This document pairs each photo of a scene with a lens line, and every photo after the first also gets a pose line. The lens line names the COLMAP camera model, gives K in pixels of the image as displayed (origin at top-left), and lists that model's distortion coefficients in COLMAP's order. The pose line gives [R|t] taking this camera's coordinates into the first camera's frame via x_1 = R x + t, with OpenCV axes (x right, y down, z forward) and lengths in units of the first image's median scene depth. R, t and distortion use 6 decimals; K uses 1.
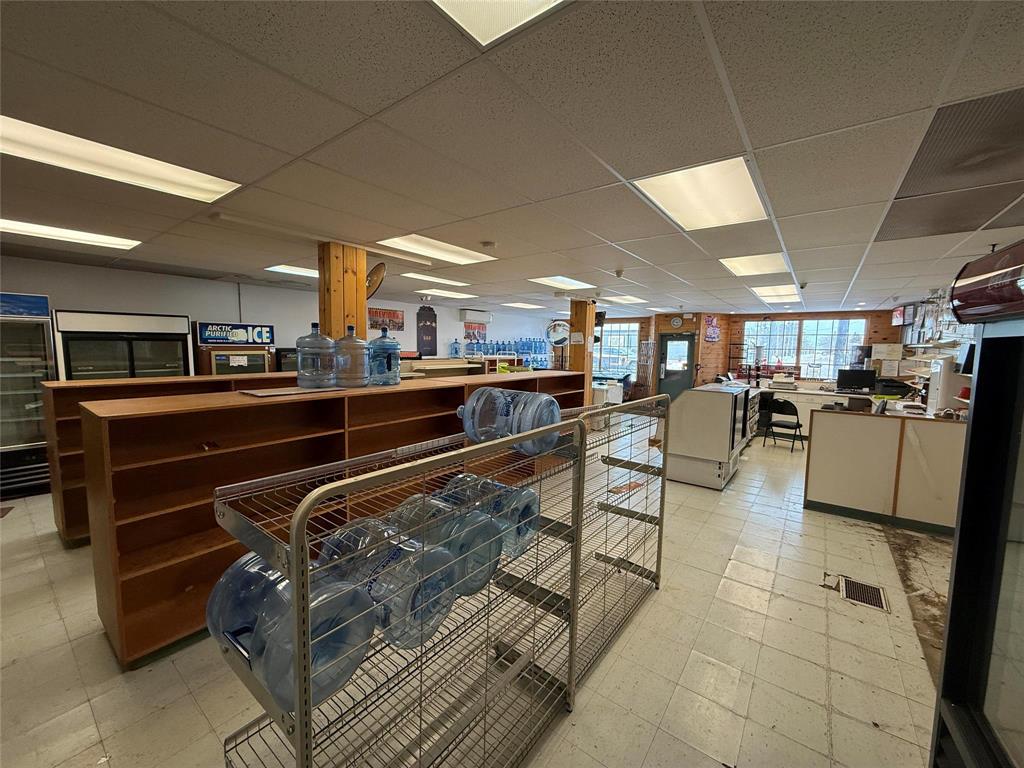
lens RADIAL K [[406.4, 0, 508.2], [0, 406.4, 382.9], [0, 0, 1]] dist [0.000146, -0.000222]
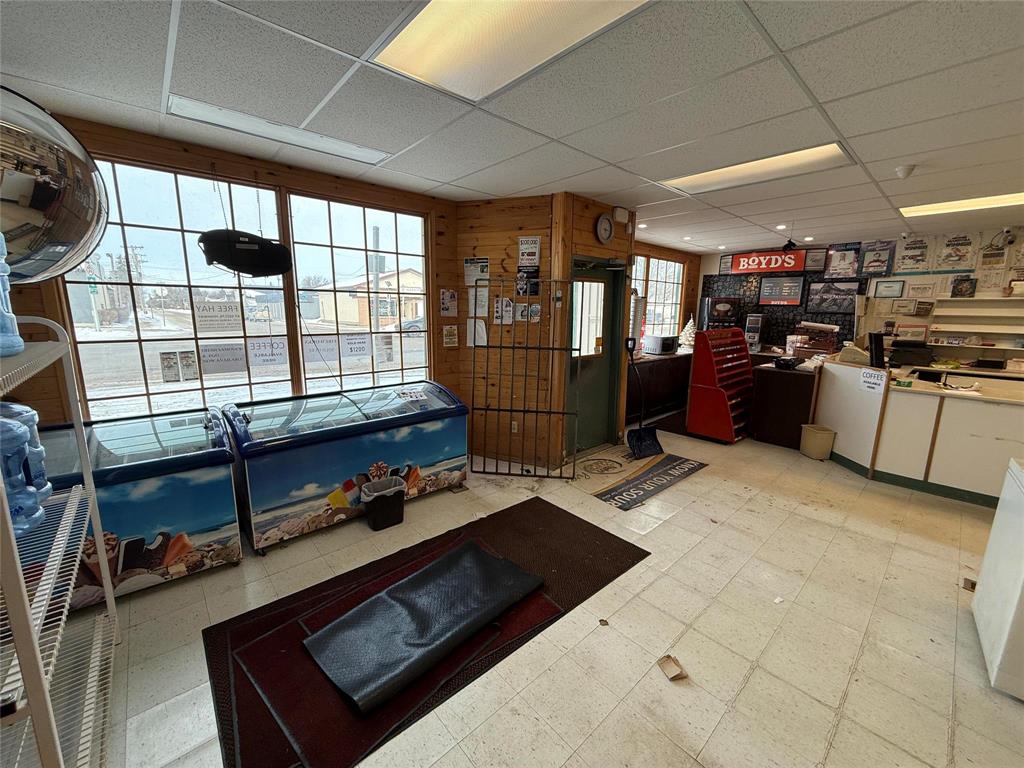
lens RADIAL K [[406.4, 0, 511.1], [0, 406.4, 384.6], [0, 0, 1]] dist [0.000146, -0.000222]
pose [[0.179466, -0.188588, 0.965519, 0.028051], [0.077771, 0.981102, 0.177176, -0.121285], [-0.980685, 0.043293, 0.190741, 1.552313]]
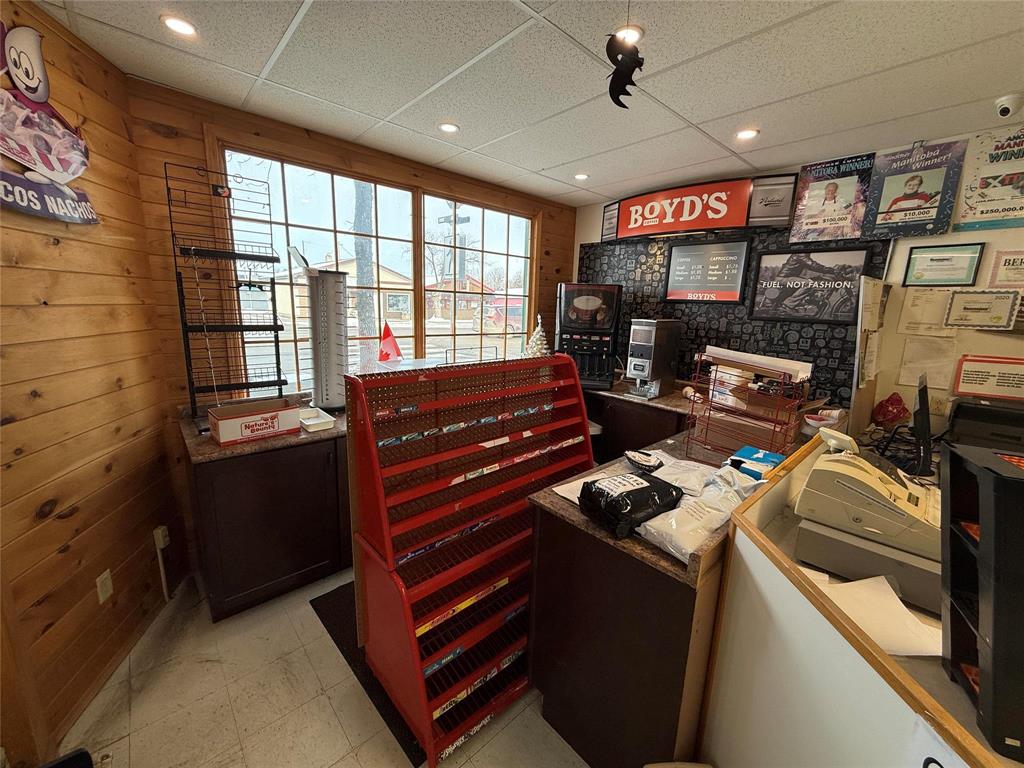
lens RADIAL K [[406.4, 0, 509.6], [0, 406.4, 383.5], [0, 0, 1]] dist [0.000146, -0.000222]
pose [[0.175726, -0.197643, 0.964395, 0.585052], [0.061154, 0.979939, 0.189685, -0.095946], [-0.982538, 0.025644, 0.184287, 1.243979]]
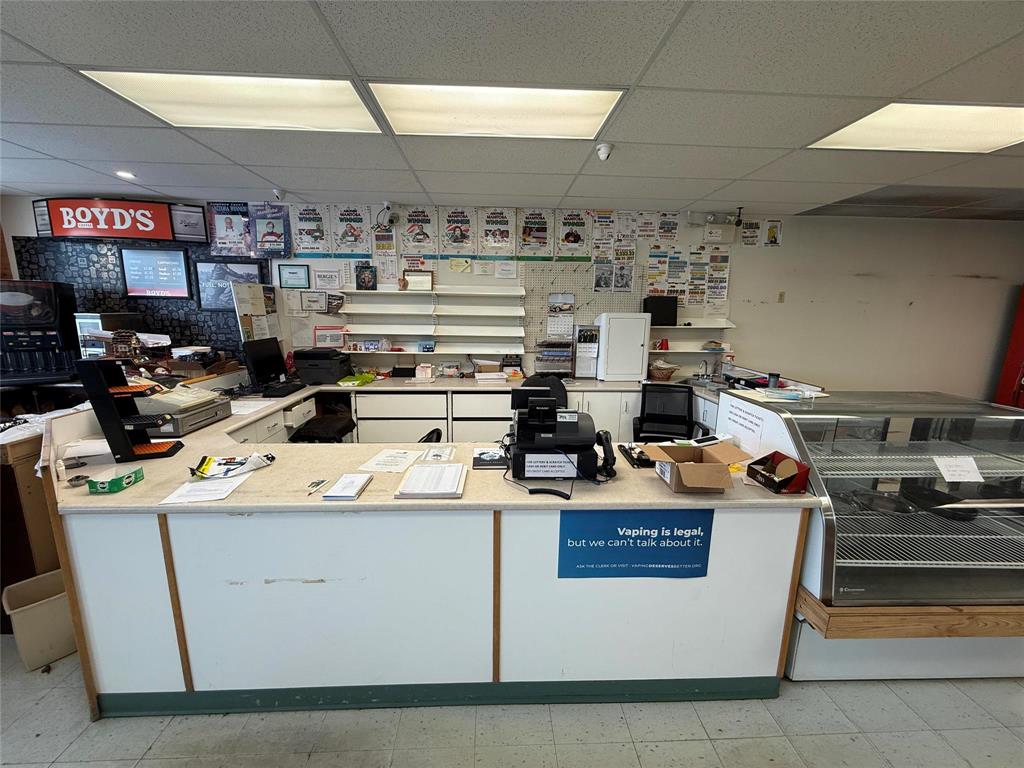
lens RADIAL K [[406.4, 0, 508.9], [0, 406.4, 384.2], [0, 0, 1]] dist [0.000146, -0.000222]
pose [[-0.641598, -0.164042, 0.749294, 0.334012], [0.046900, 0.966646, 0.251786, -0.088849], [-0.765606, 0.196687, -0.612505, 1.109060]]
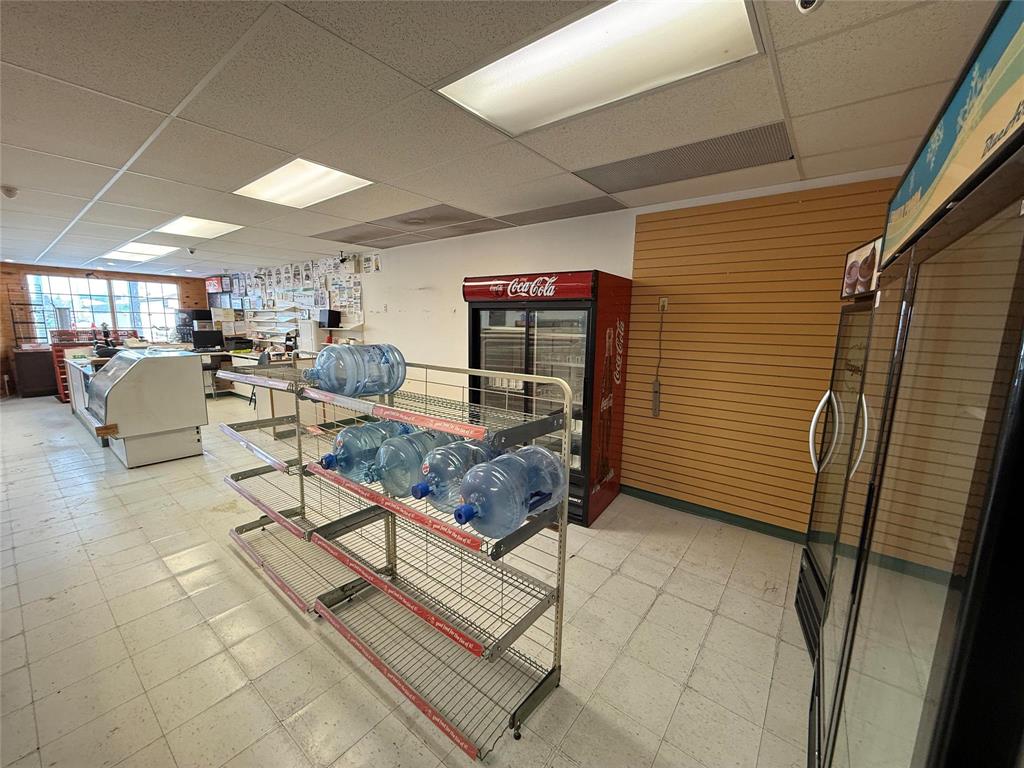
lens RADIAL K [[406.4, 0, 510.2], [0, 406.4, 383.5], [0, 0, 1]] dist [0.000146, -0.000222]
pose [[0.013494, -0.163009, 0.986532, -0.284609], [0.075385, 0.983980, 0.161556, -0.006890], [-0.997063, 0.072189, 0.025566, 0.138906]]
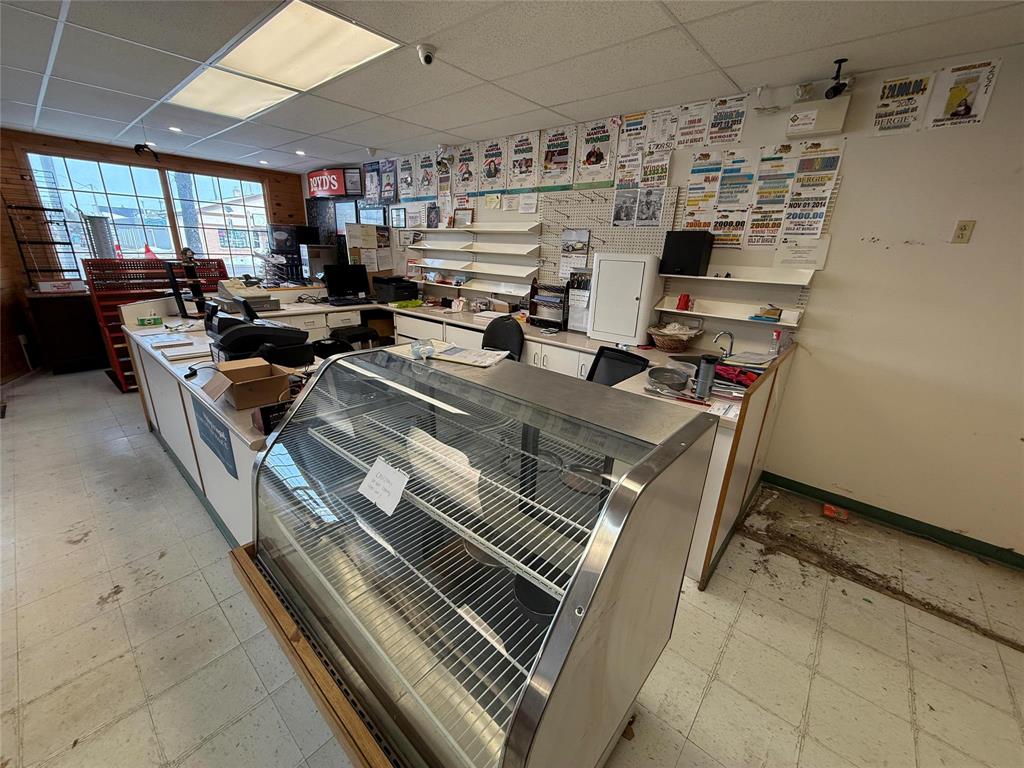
lens RADIAL K [[406.4, 0, 510.1], [0, 406.4, 382.8], [0, 0, 1]] dist [0.000146, -0.000222]
pose [[0.063214, -0.326134, 0.943207, 0.209113], [0.052426, 0.944878, 0.323199, -0.051678], [-0.996622, 0.029018, 0.076827, 0.714295]]
